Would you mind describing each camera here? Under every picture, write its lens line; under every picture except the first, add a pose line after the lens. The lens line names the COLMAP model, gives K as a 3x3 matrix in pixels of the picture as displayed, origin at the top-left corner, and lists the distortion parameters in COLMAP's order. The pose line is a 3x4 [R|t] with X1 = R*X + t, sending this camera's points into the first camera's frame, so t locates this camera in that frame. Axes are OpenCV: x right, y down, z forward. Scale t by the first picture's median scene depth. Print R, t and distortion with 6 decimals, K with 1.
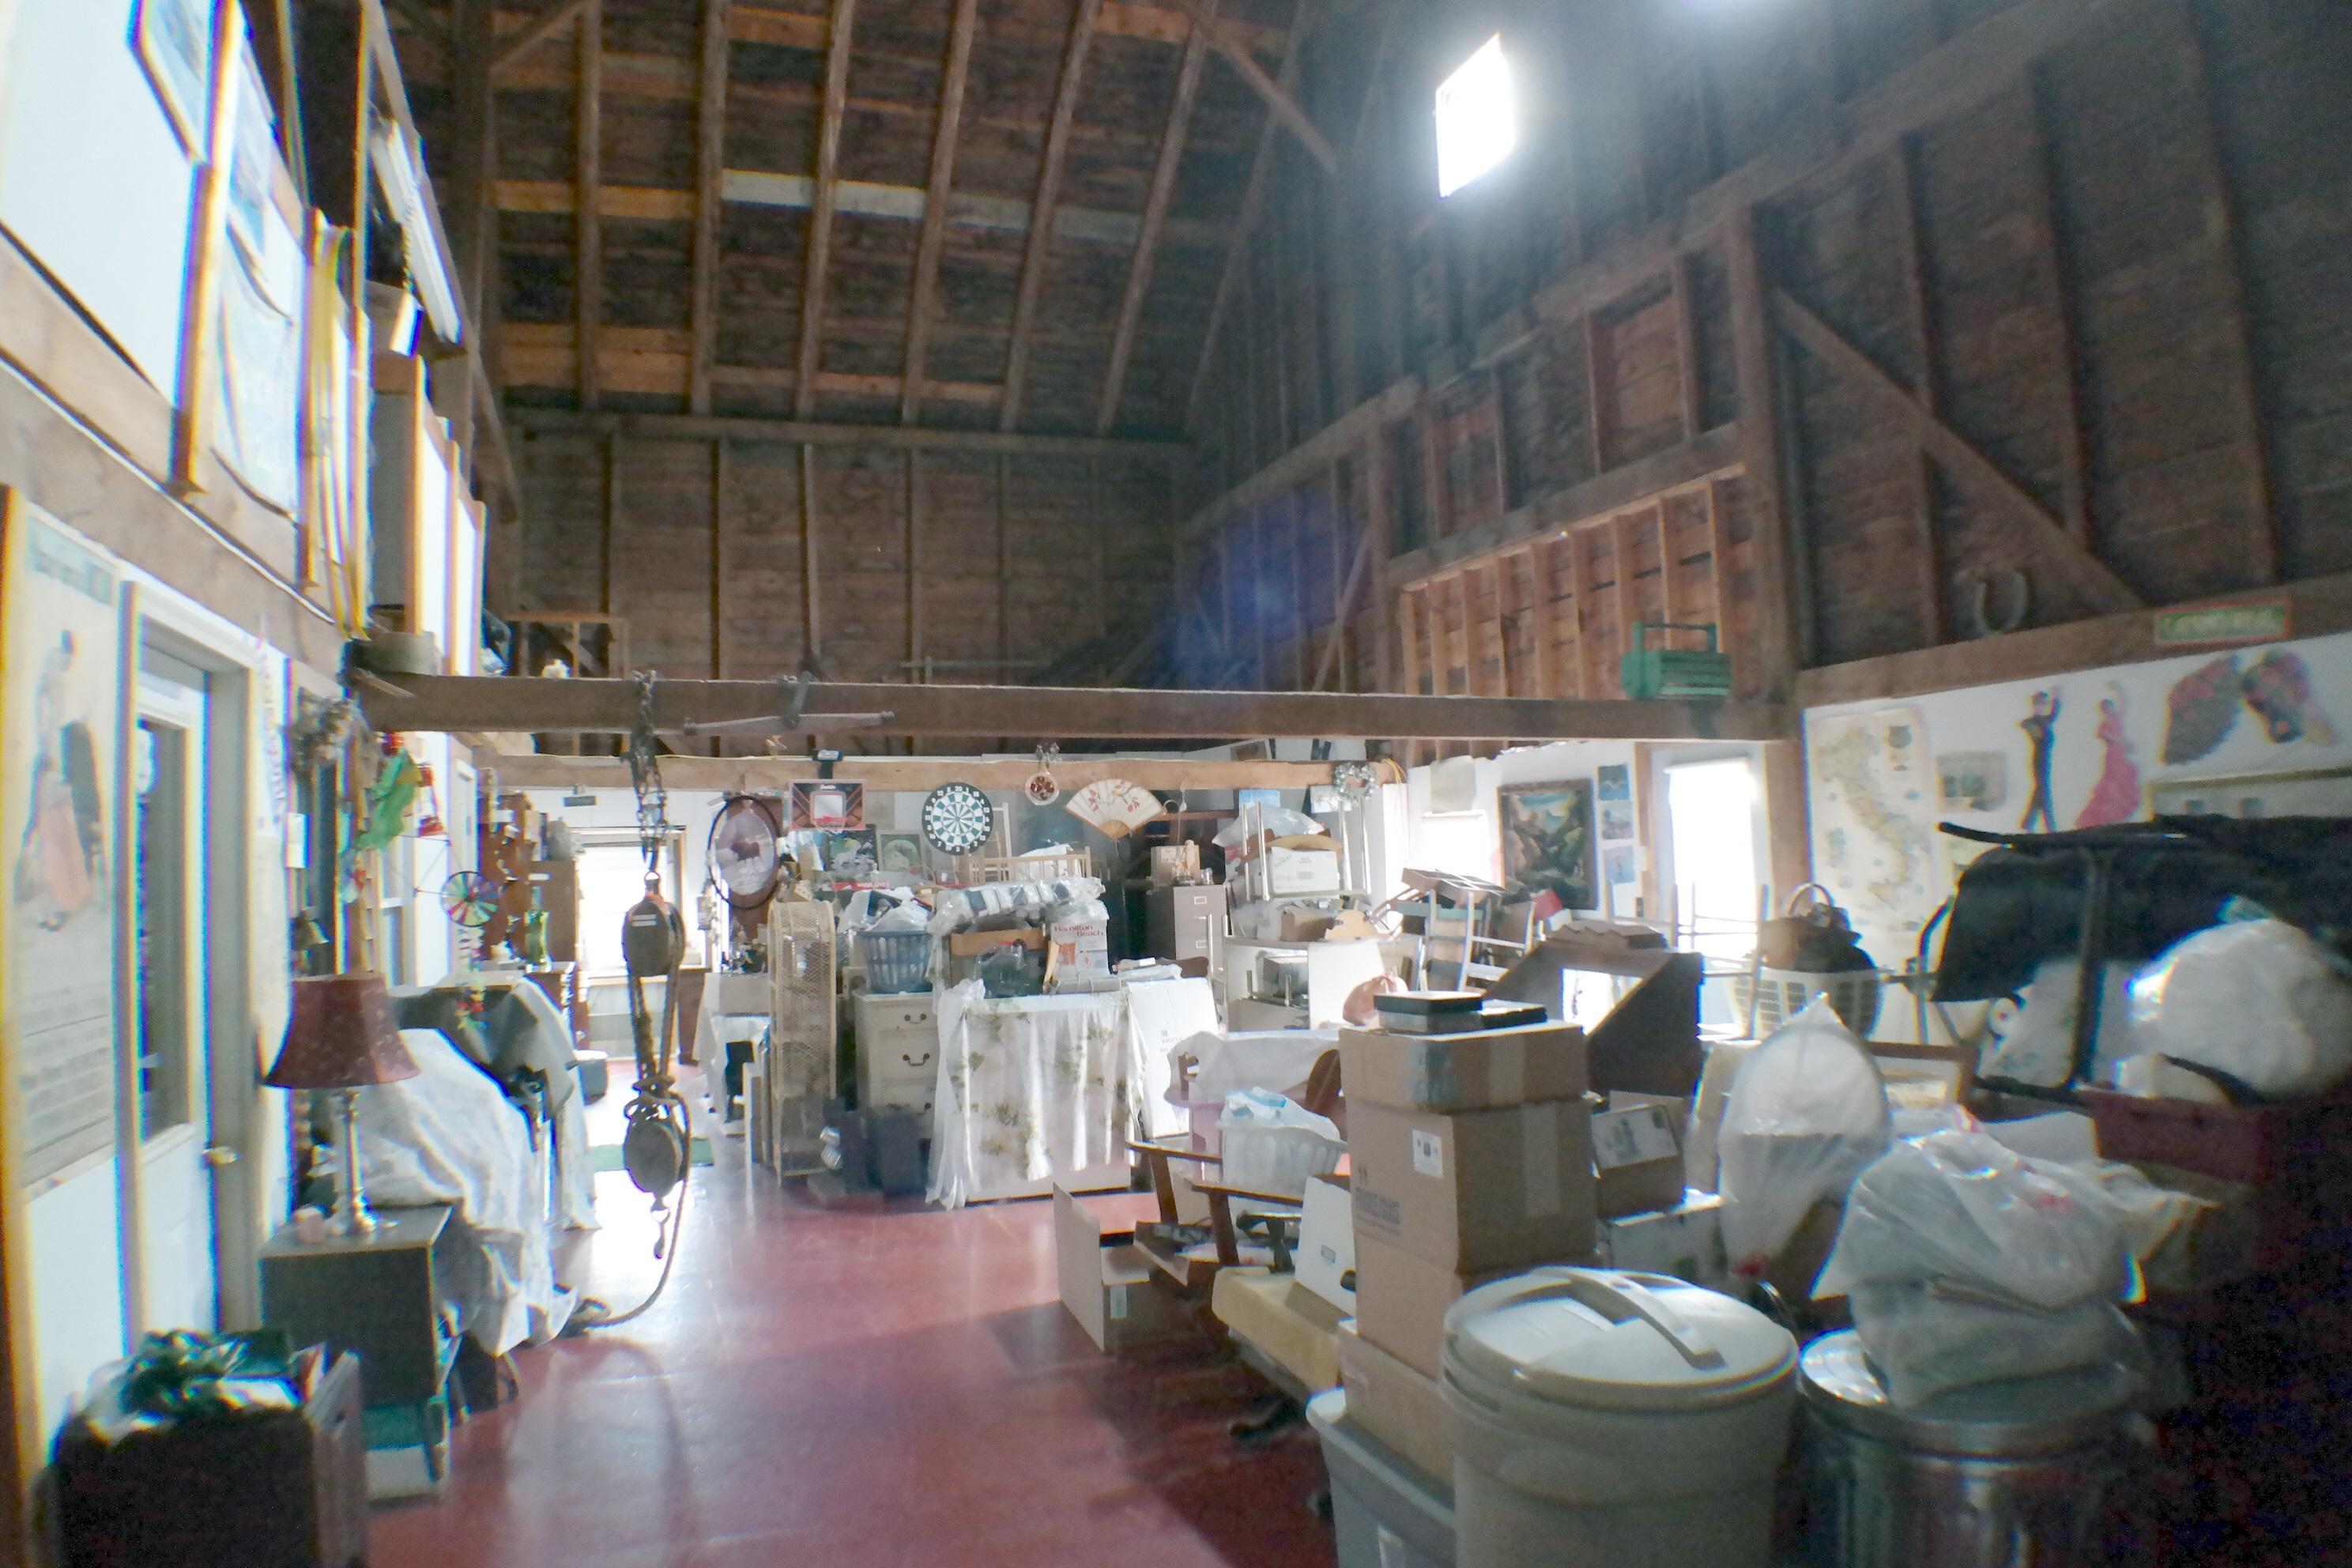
lens RADIAL K [[1588.7, 0, 1176.0], [0, 1588.7, 784.0], [0, 0, 1]] dist [-0.115077, 0.000999]
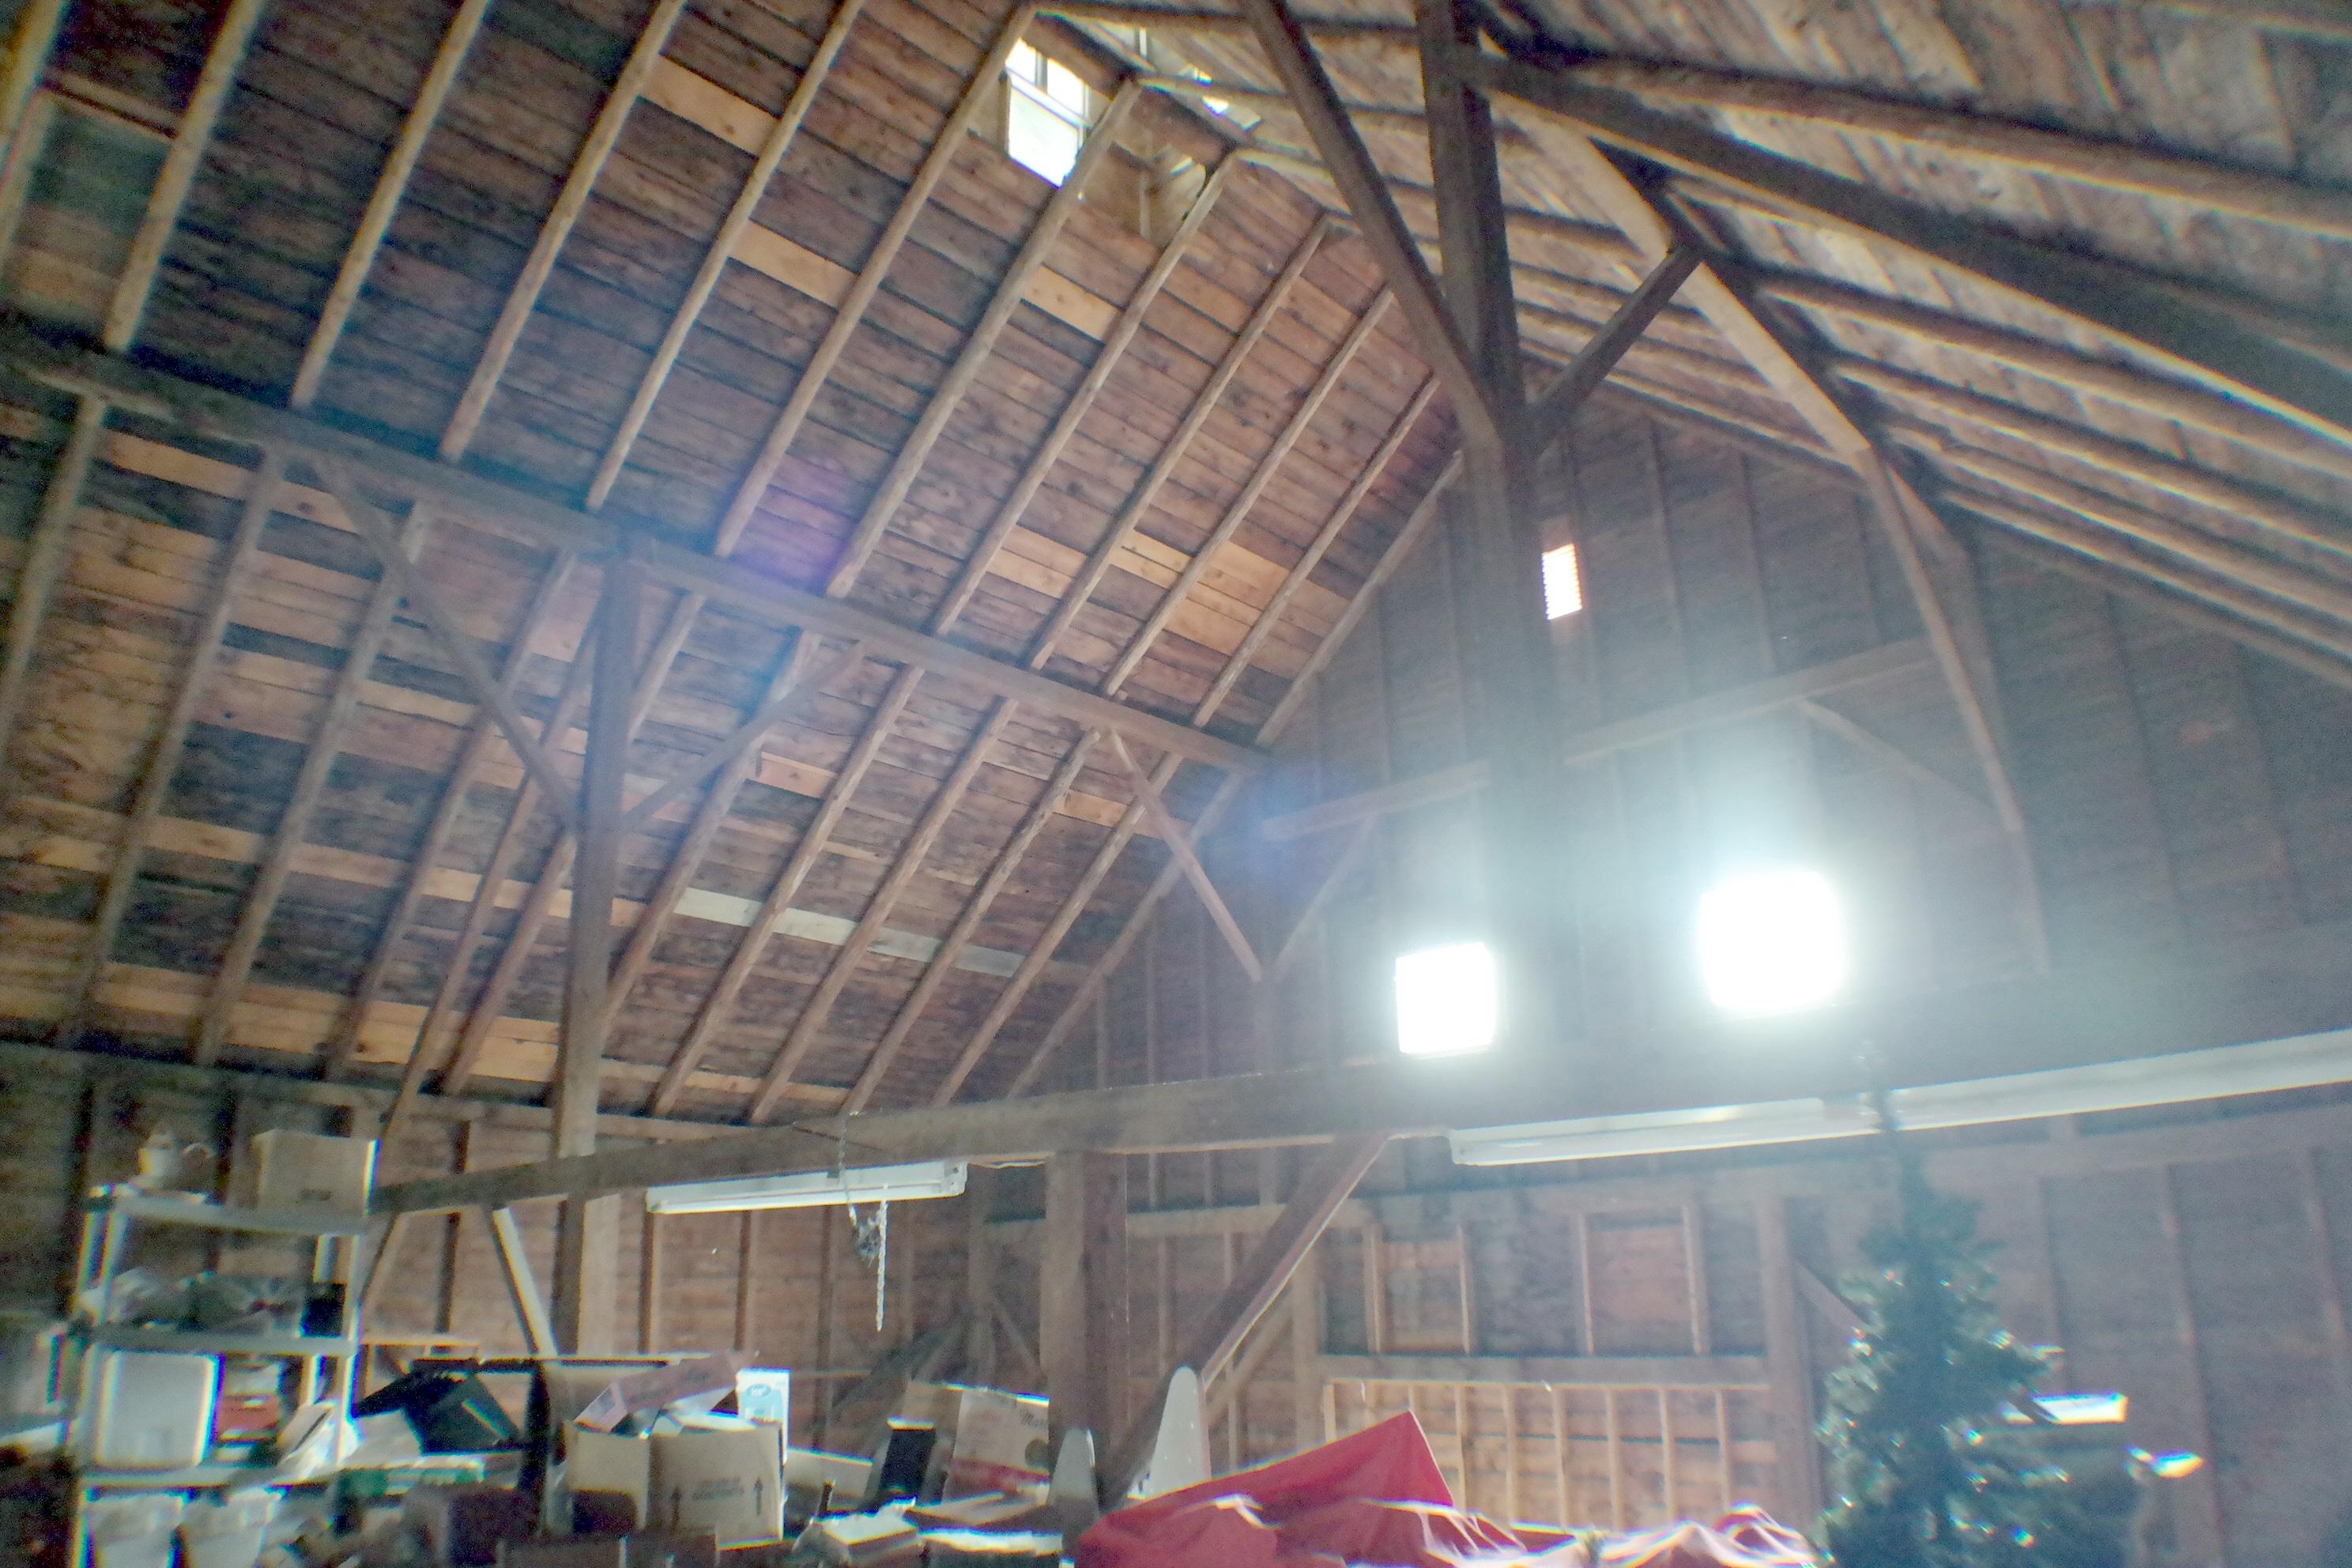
lens RADIAL K [[1588.7, 0, 1176.0], [0, 1588.7, 784.0], [0, 0, 1]] dist [-0.115077, 0.000999]
pose [[0.894714, 0.155674, 0.418632, -0.414662], [-0.039804, 0.961354, -0.272423, -0.192426], [-0.444862, 0.227078, 0.866333, -0.007657]]
